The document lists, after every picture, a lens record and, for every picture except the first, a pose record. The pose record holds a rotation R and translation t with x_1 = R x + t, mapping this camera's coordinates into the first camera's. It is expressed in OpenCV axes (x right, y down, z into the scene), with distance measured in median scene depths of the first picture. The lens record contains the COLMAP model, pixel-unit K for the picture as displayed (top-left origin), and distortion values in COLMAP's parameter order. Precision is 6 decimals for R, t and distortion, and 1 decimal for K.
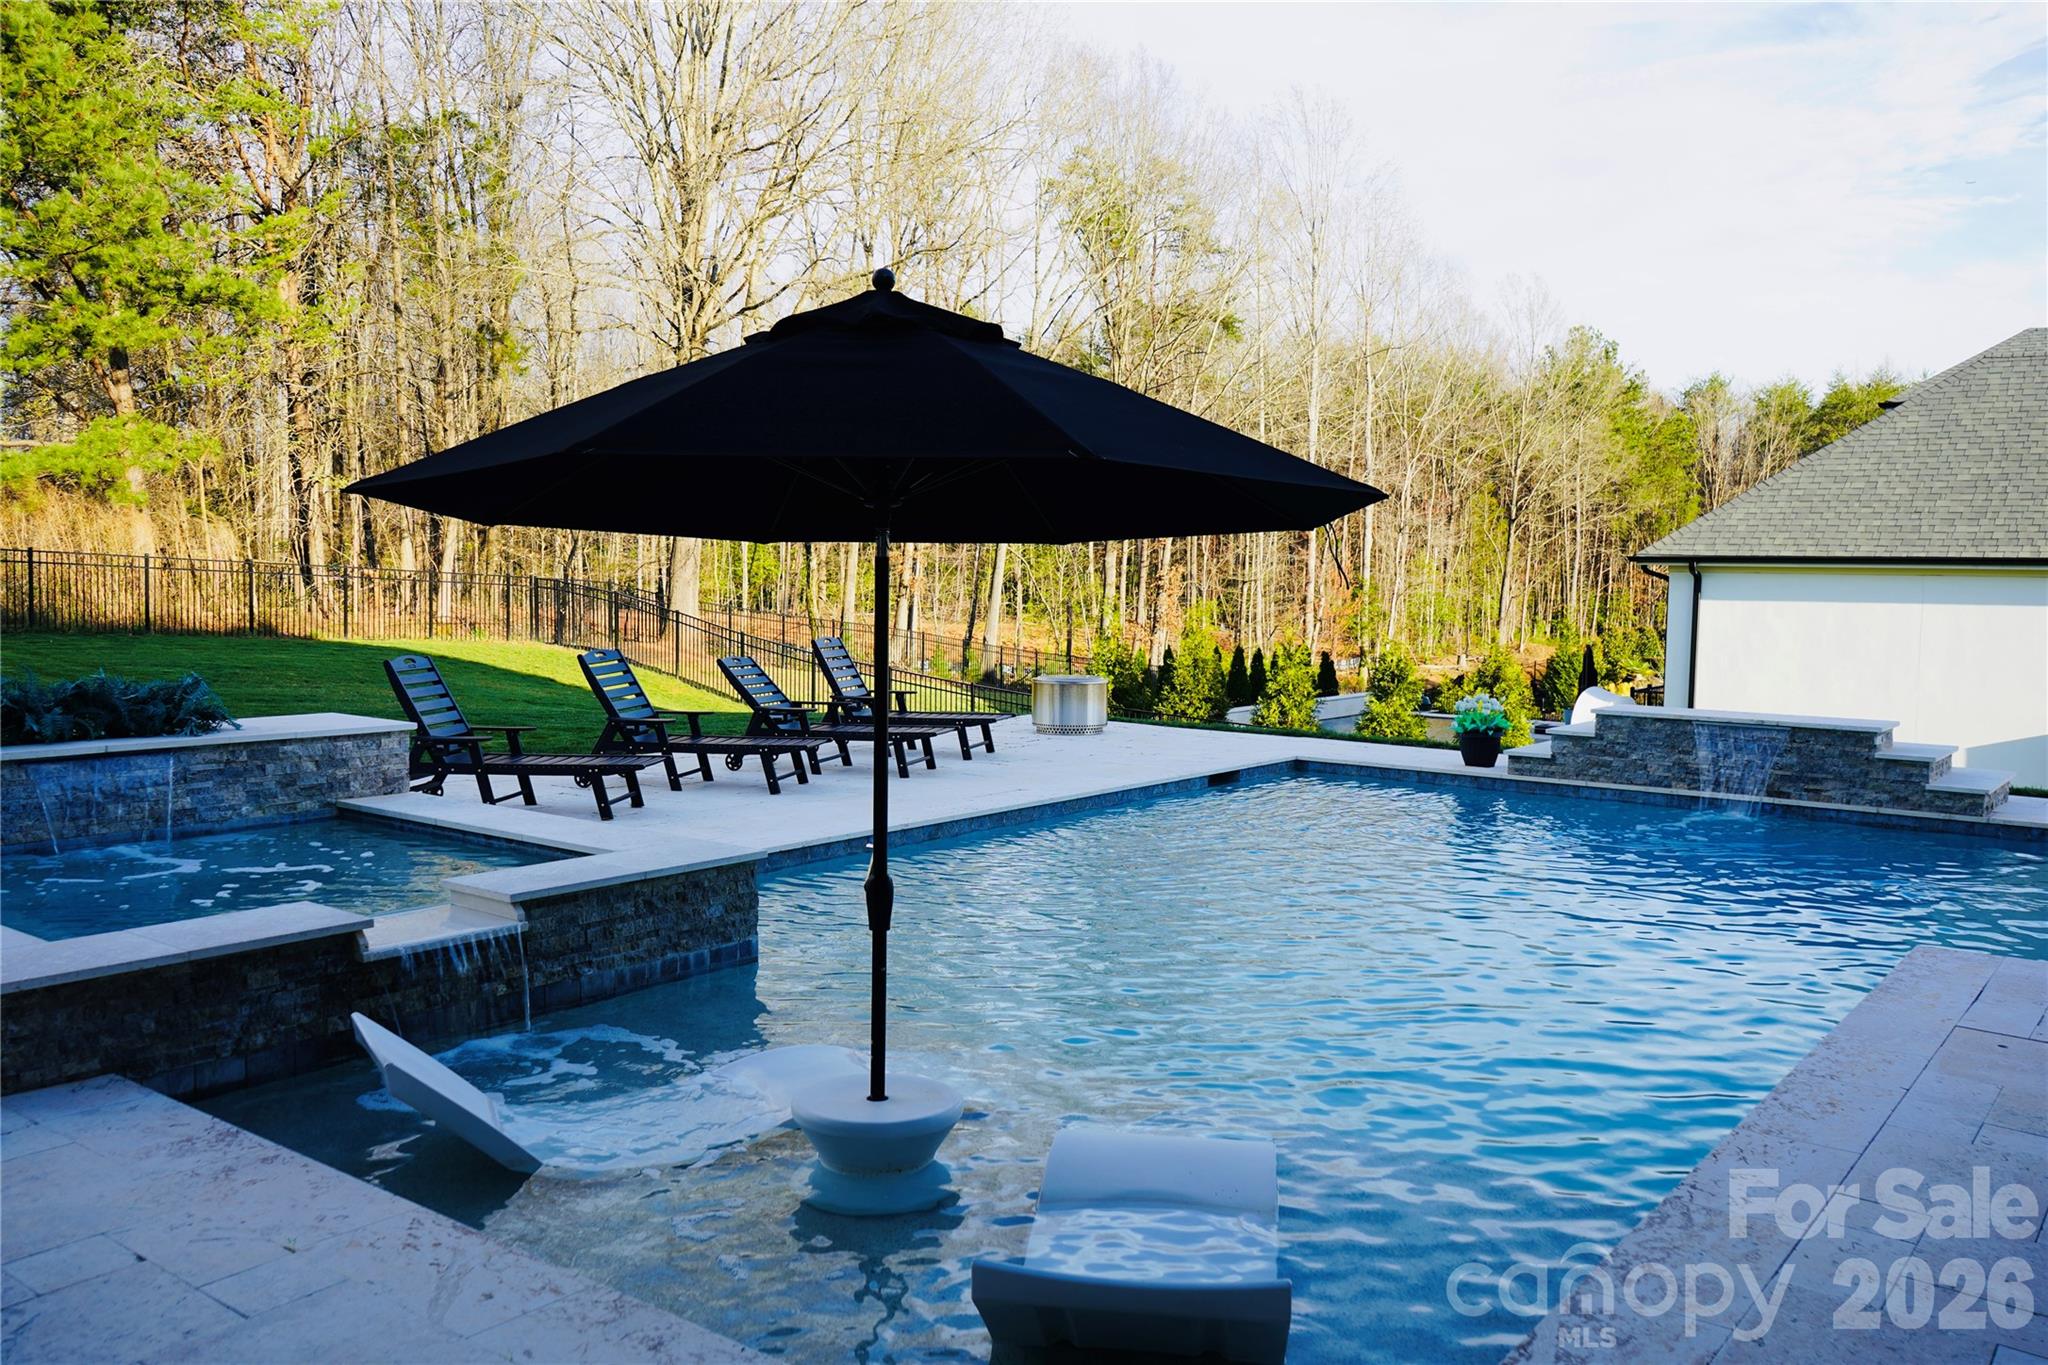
lens RADIAL K [[1667.9, 0, 1024.0], [0, 1667.9, 682.5], [0, 0, 1]] dist [-0.007192, -0.005419]
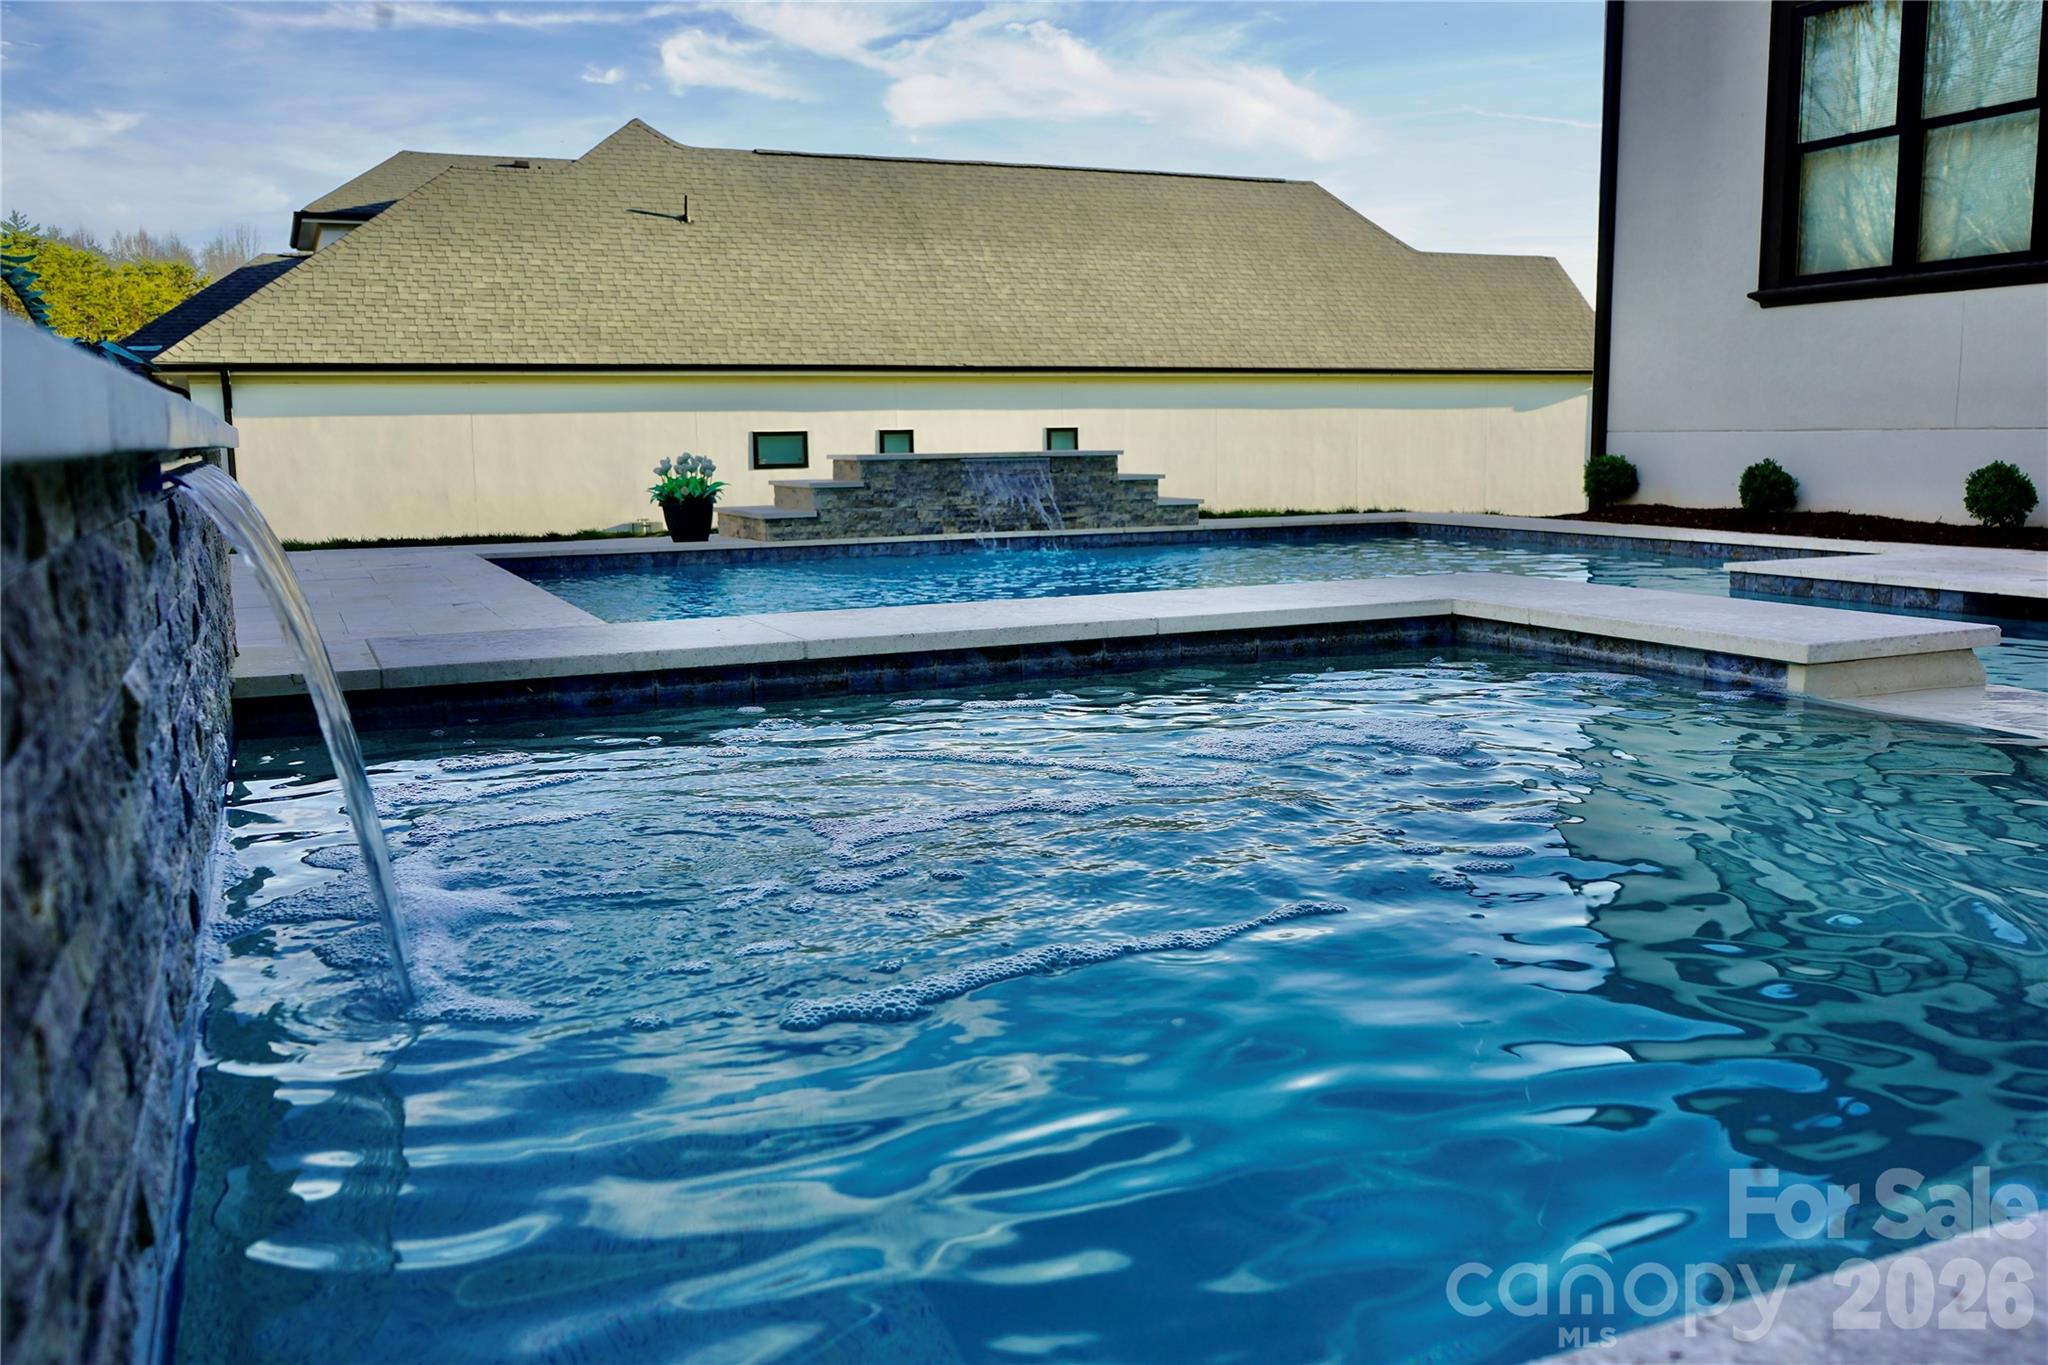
lens RADIAL K [[1667.9, 0, 1024.0], [0, 1667.9, 682.5], [0, 0, 1]] dist [-0.007192, -0.005419]
pose [[0.468657, -0.148602, 0.870792, -0.418386], [0.082025, 0.988811, 0.124597, 0.033330], [-0.879564, 0.013034, 0.475602, 0.520967]]
